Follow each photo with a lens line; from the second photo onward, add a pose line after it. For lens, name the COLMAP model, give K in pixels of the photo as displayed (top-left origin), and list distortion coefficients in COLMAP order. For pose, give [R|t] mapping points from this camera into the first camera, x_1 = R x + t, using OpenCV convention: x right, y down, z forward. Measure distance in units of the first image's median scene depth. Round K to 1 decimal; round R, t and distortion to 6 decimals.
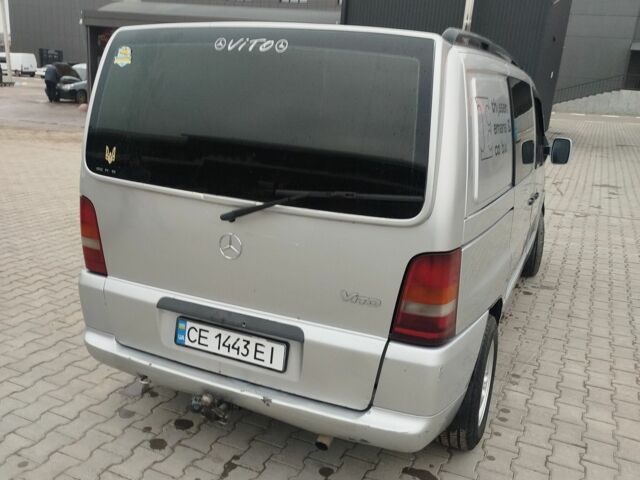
lens RADIAL K [[573.2, 0, 317.8], [0, 573.2, 239.6], [0, 0, 1]] dist [0.013870, -0.035484]
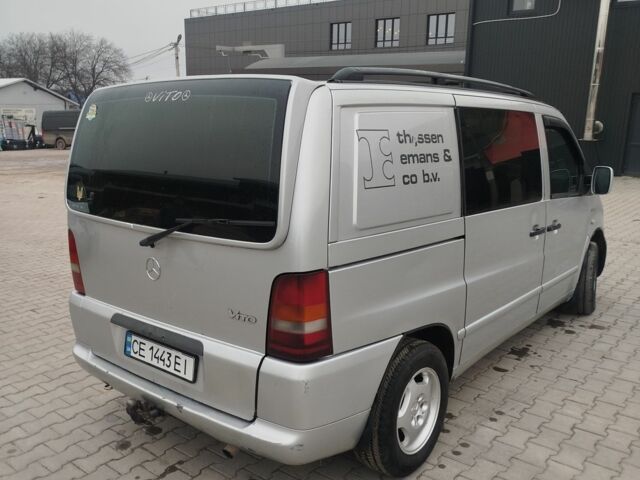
lens RADIAL K [[573.2, 0, 323.5], [0, 573.2, 241.8], [0, 0, 1]] dist [0.013870, -0.035484]
pose [[0.968469, -0.004884, -0.249088, 0.439038], [-0.012019, 0.997728, -0.066292, 0.028030], [0.248846, 0.067196, 0.966209, -0.029368]]
